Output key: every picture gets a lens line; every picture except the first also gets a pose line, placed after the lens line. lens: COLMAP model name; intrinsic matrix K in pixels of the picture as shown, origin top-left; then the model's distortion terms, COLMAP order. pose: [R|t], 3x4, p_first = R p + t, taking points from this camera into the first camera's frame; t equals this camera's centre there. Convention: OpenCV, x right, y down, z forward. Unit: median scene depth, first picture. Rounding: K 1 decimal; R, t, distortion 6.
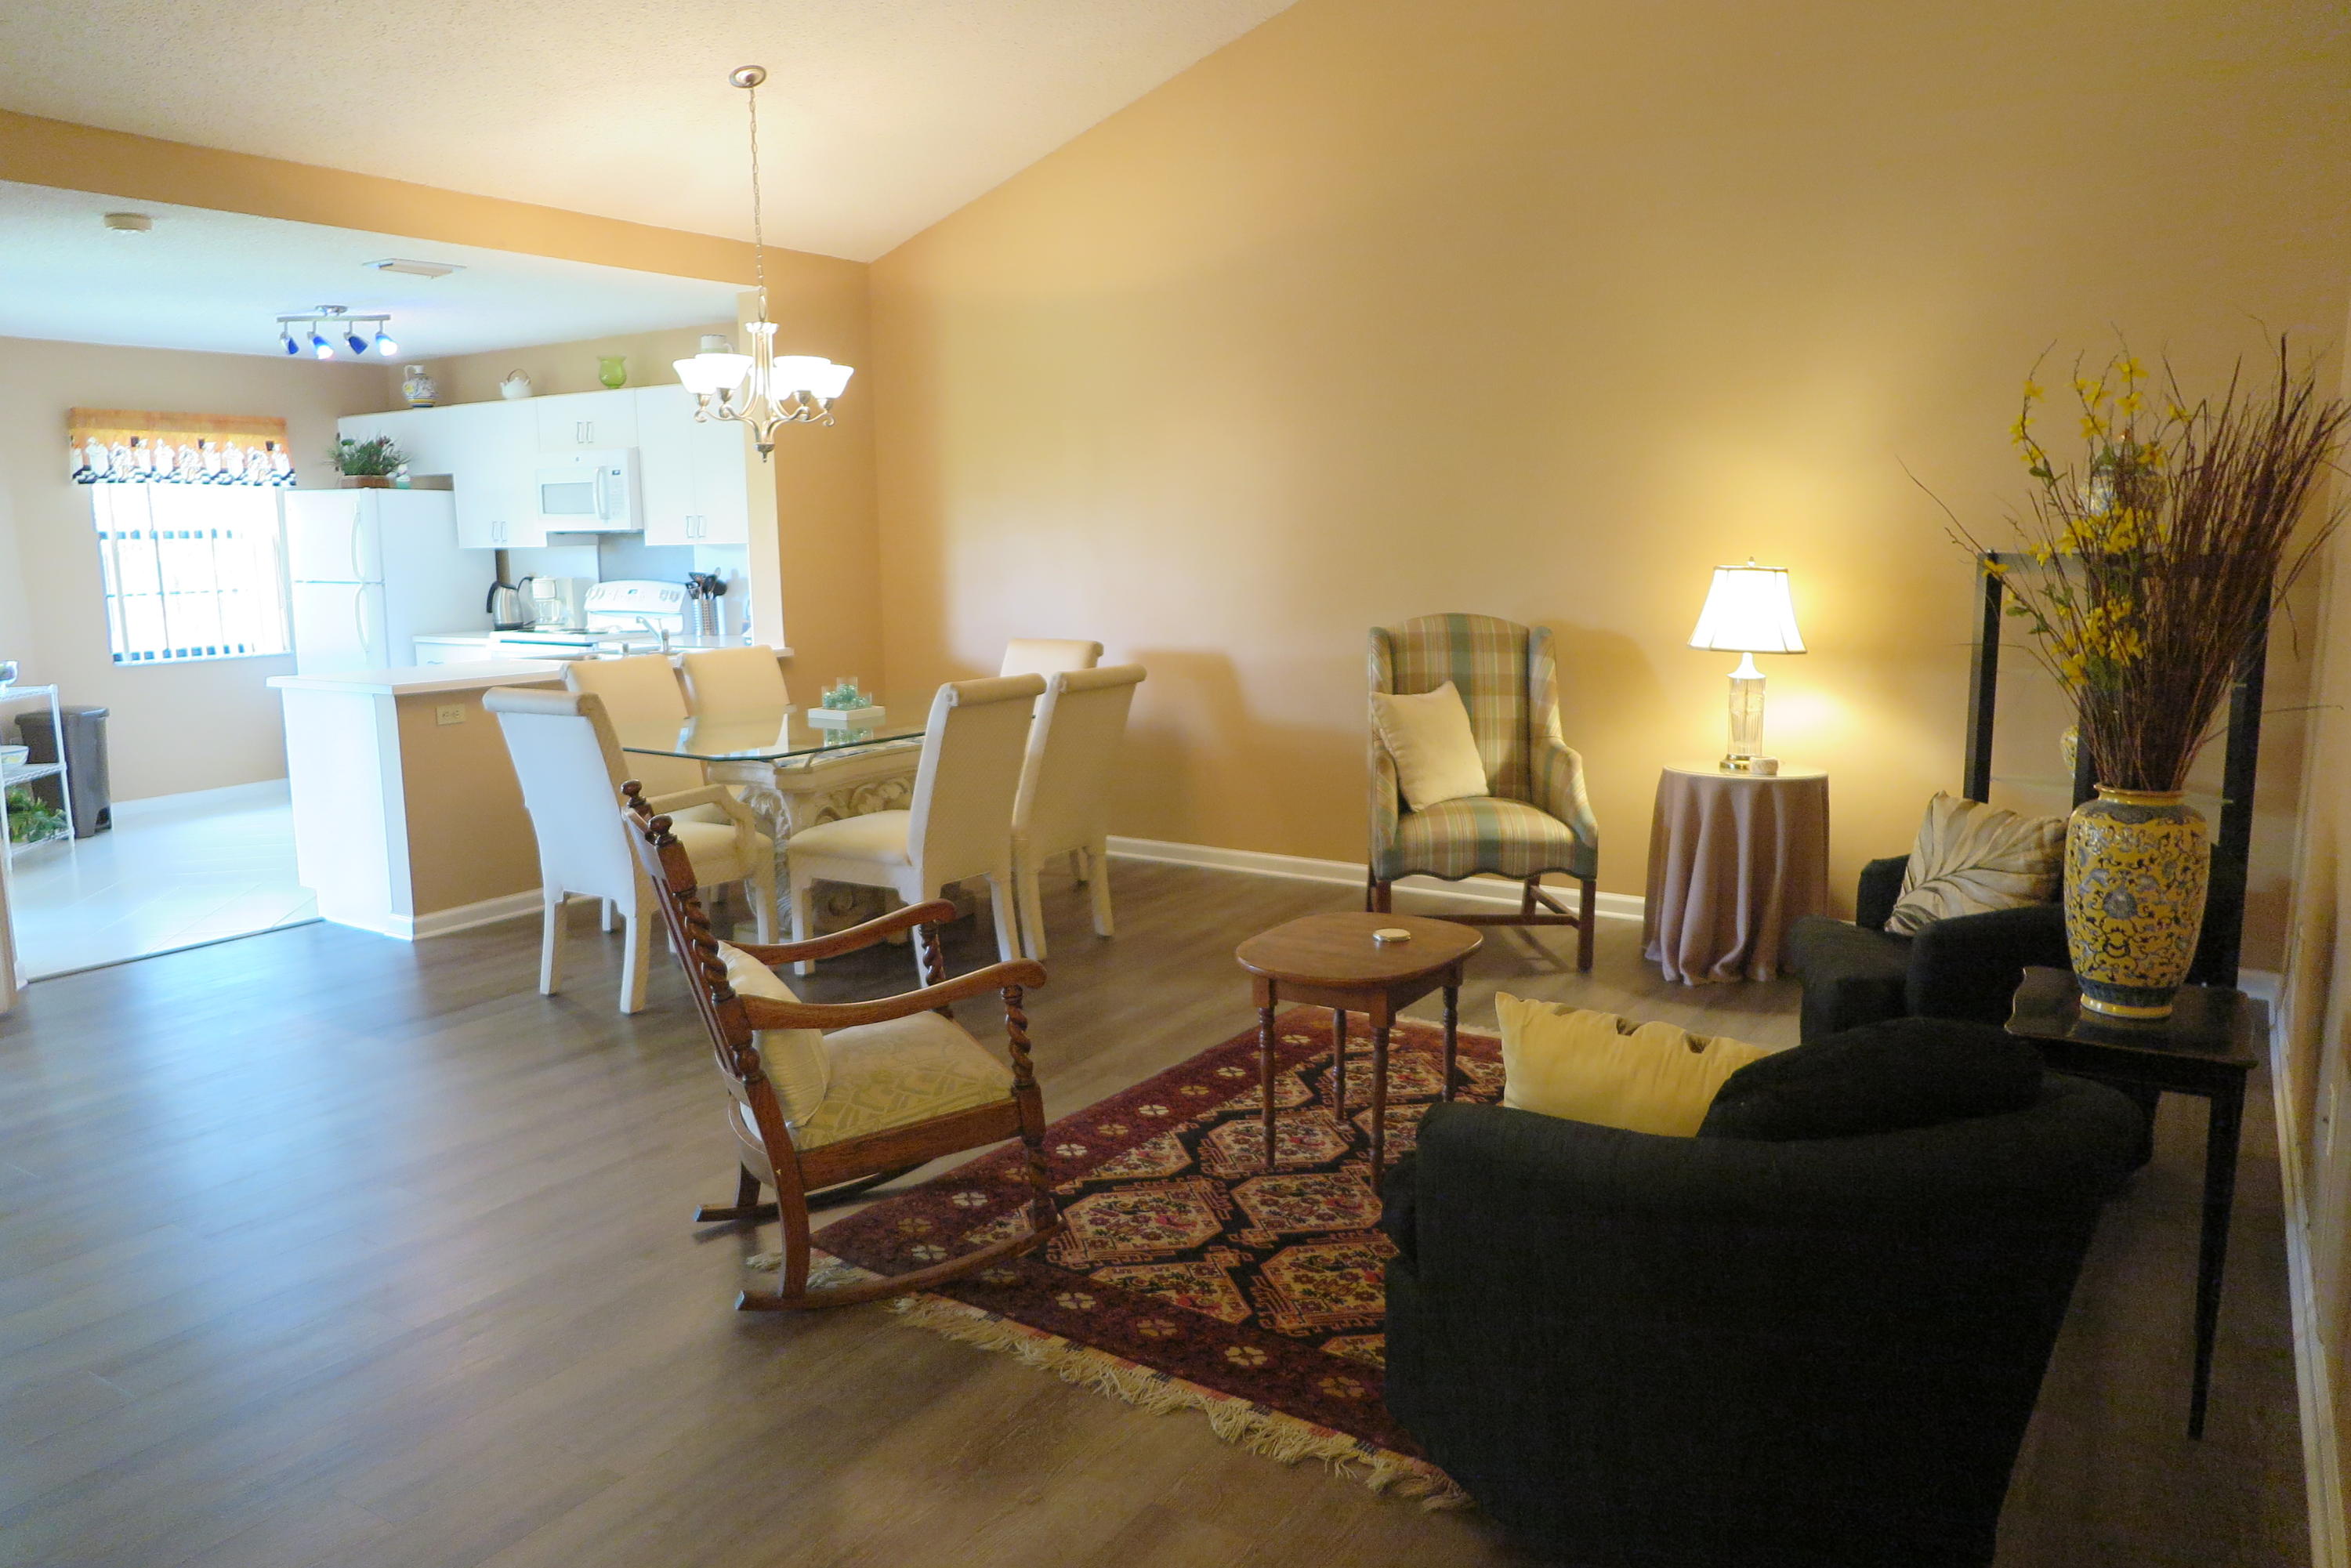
lens RADIAL K [[1598.4, 0, 1174.8], [0, 1598.4, 772.9], [0, 0, 1]] dist [-0.010919, 0.006034]
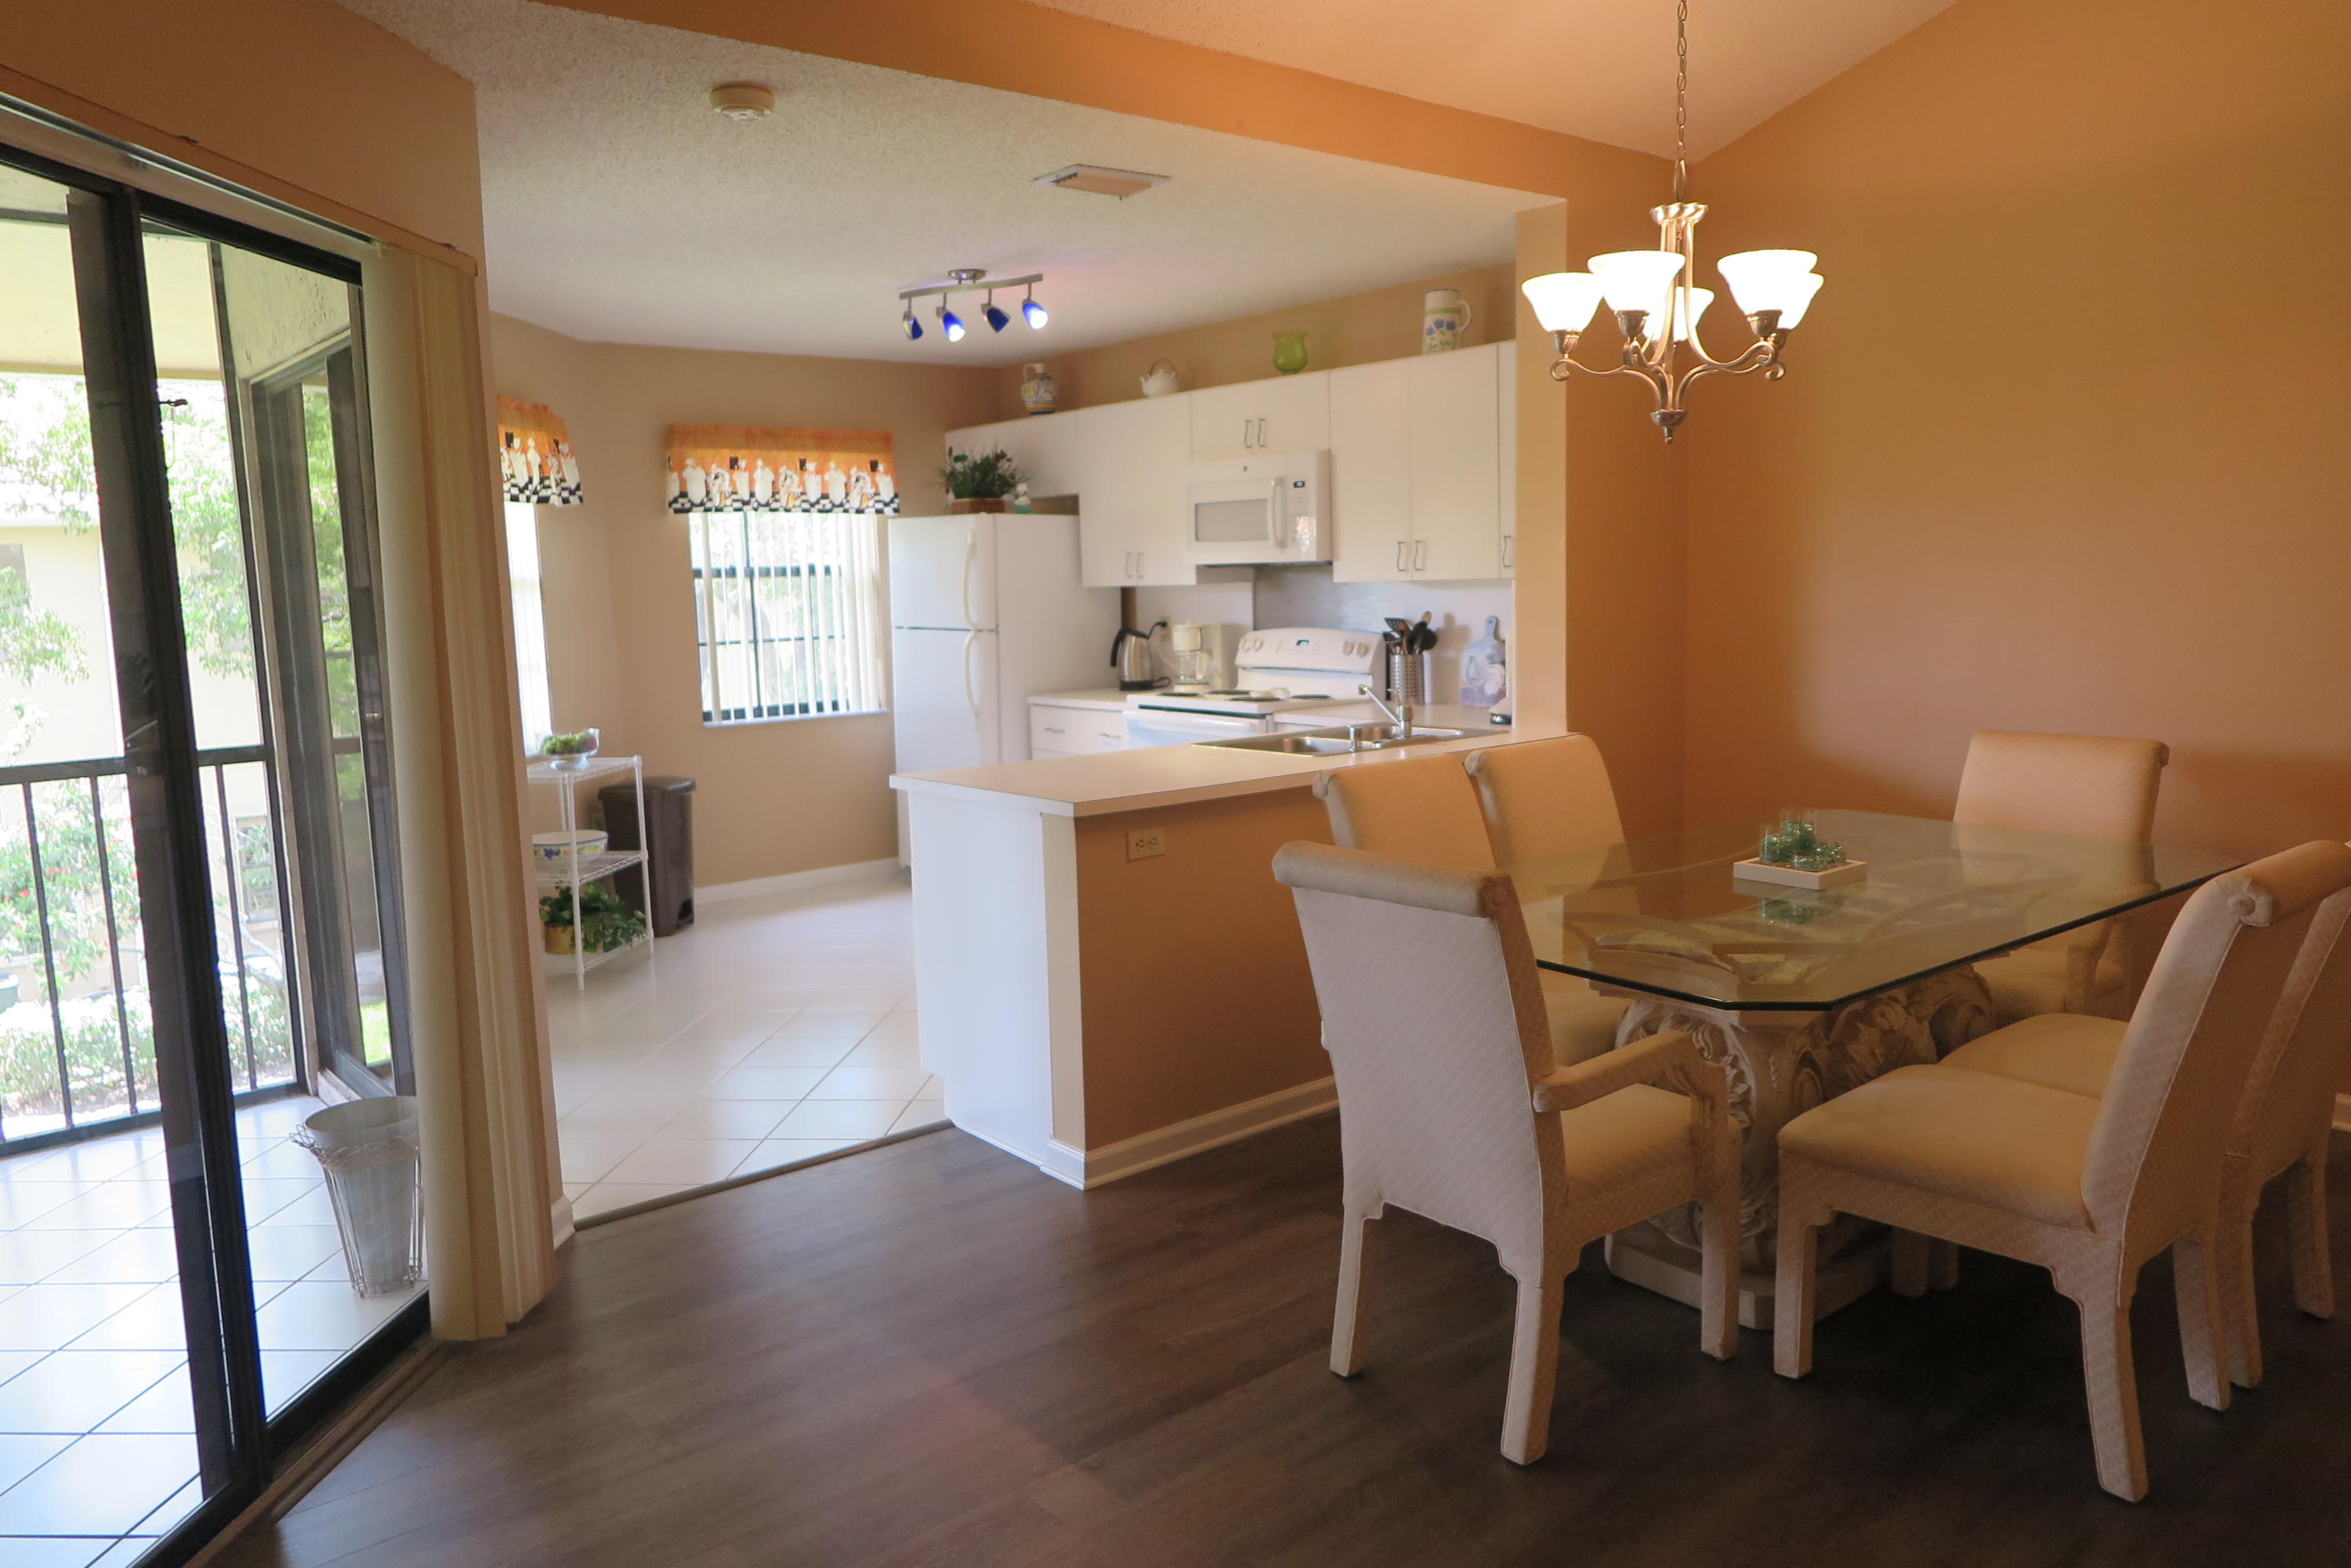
lens RADIAL K [[1598.4, 0, 1177.4], [0, 1598.4, 798.0], [0, 0, 1]] dist [-0.010919, 0.006034]
pose [[0.955235, 0.033049, -0.293996, -0.175524], [-0.034287, 0.999412, 0.000945, -0.039404], [0.293854, 0.009177, 0.955806, 0.264459]]
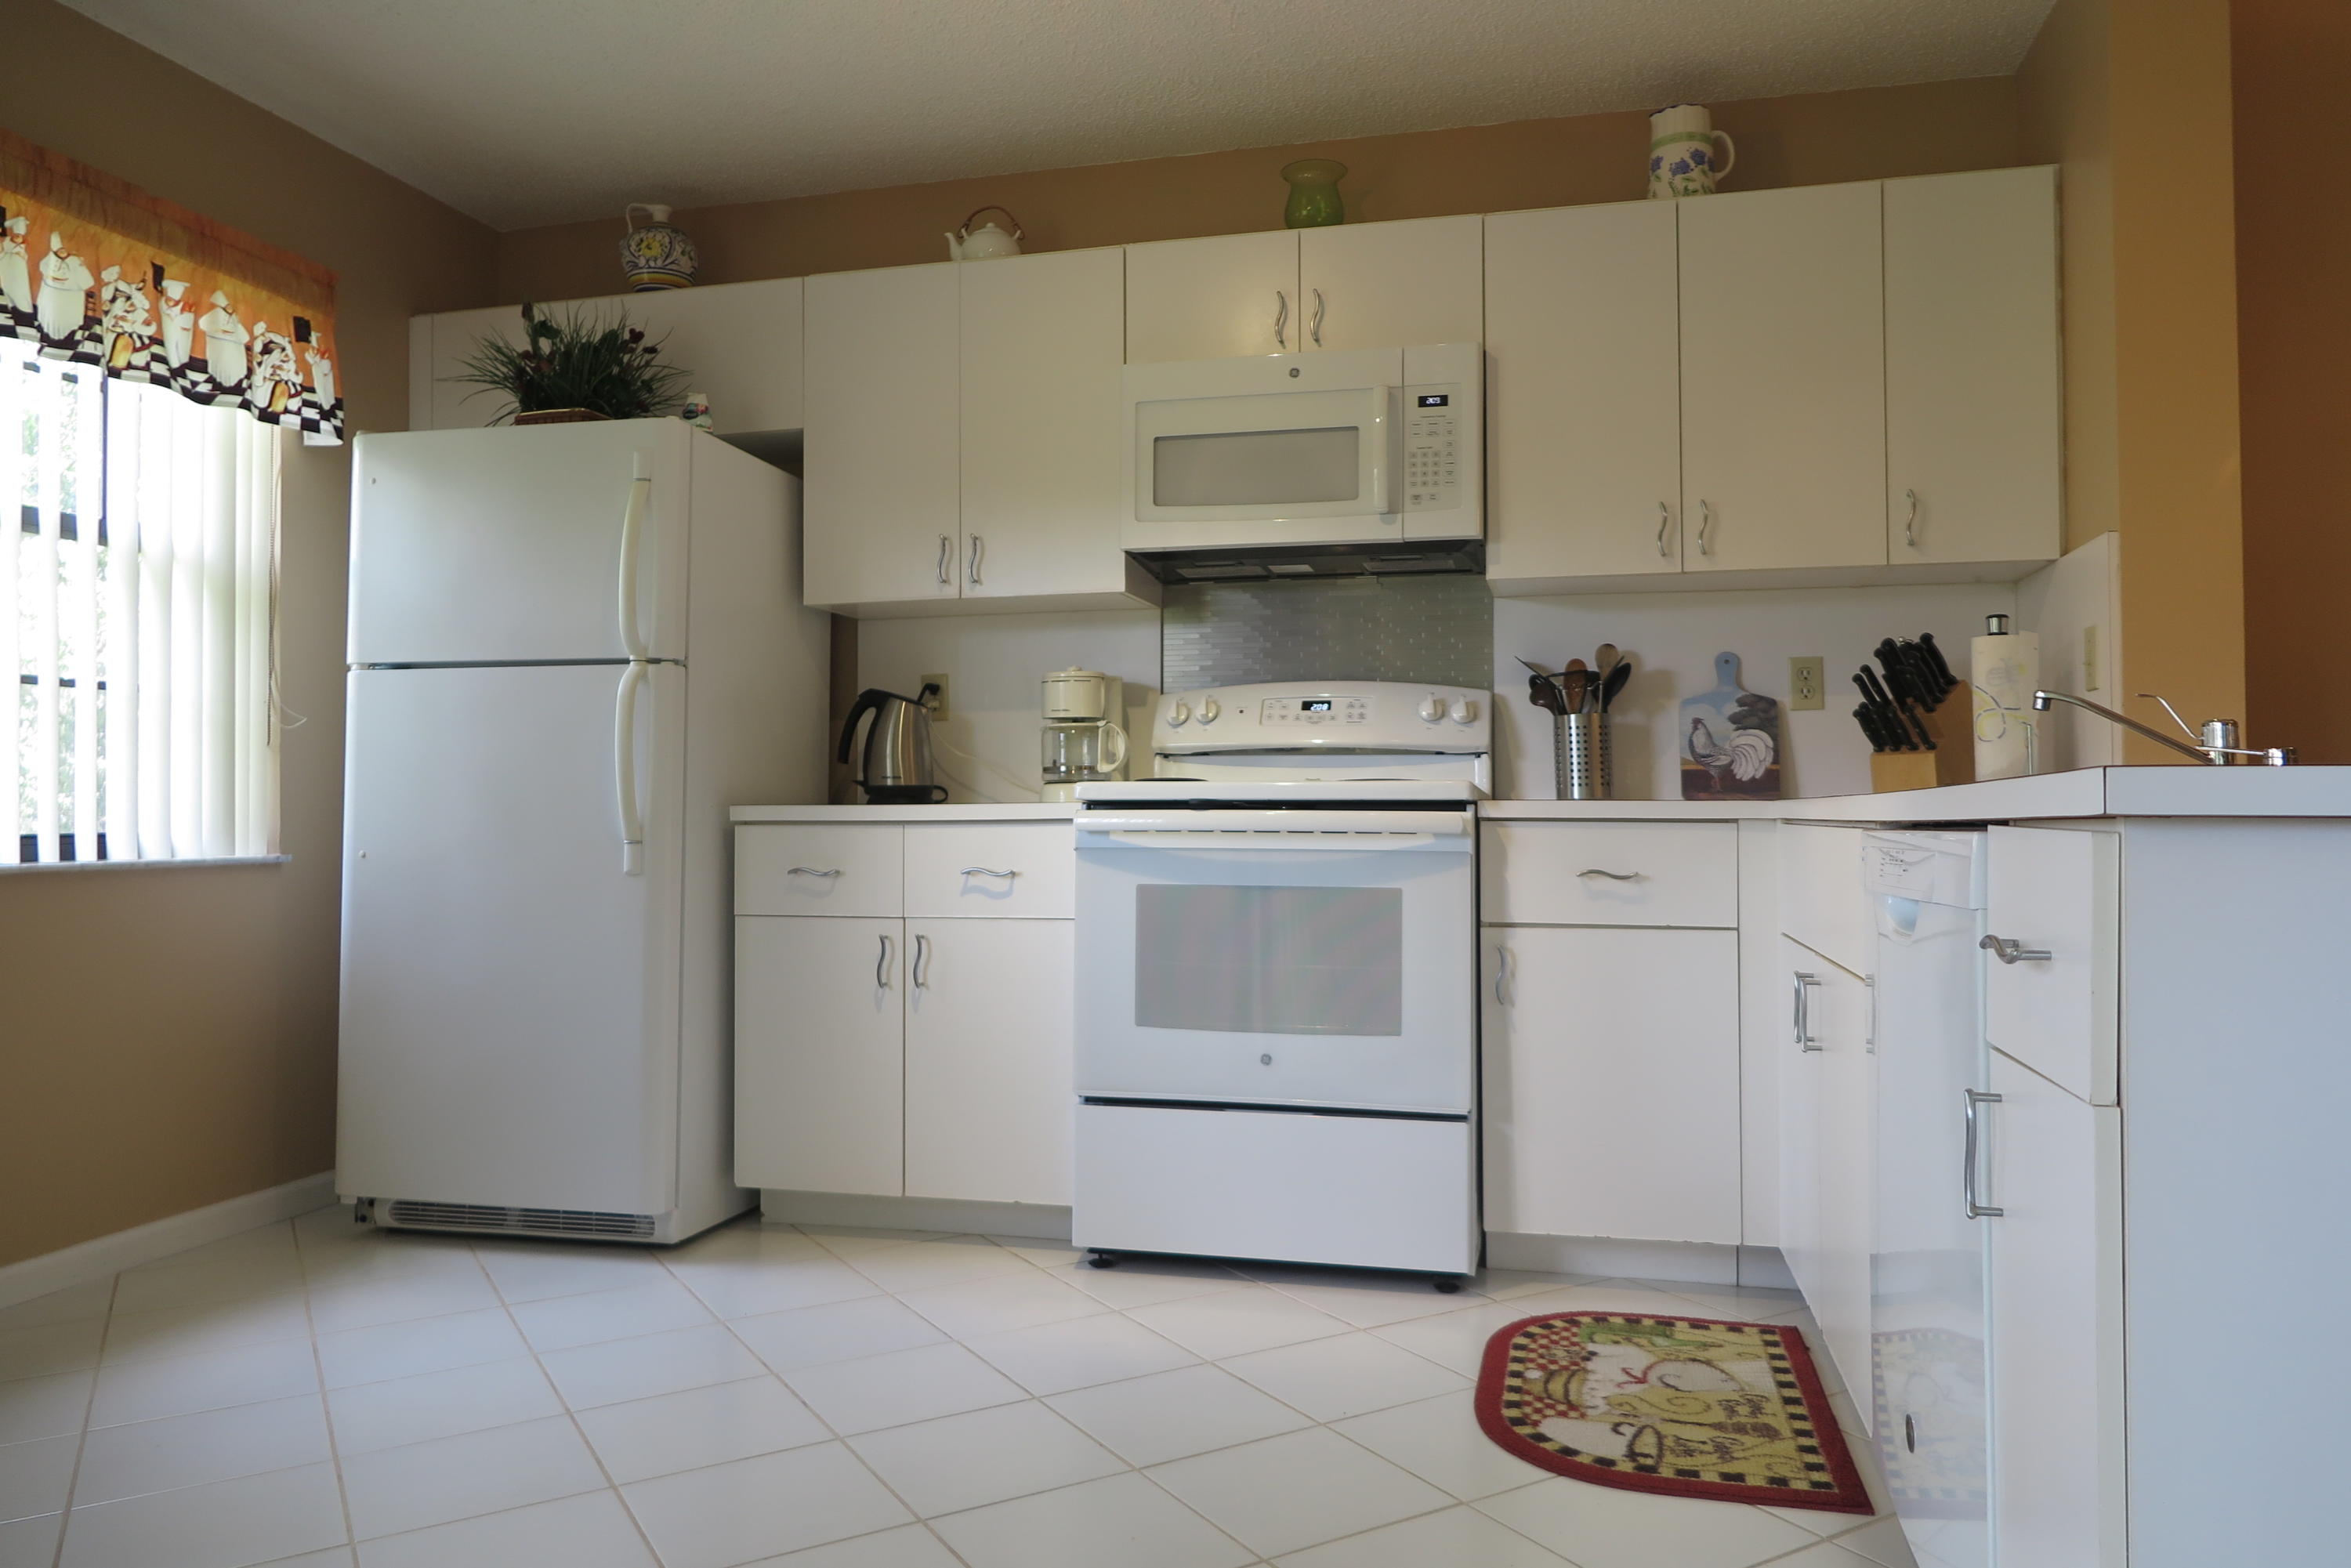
lens RADIAL K [[1598.4, 0, 1184.7], [0, 1598.4, 795.9], [0, 0, 1]] dist [-0.010919, 0.006034]
pose [[0.949612, 0.018652, 0.312872, -0.524025], [0.030810, 0.987838, -0.152403, -0.025229], [-0.311910, 0.154363, 0.937488, 0.629018]]
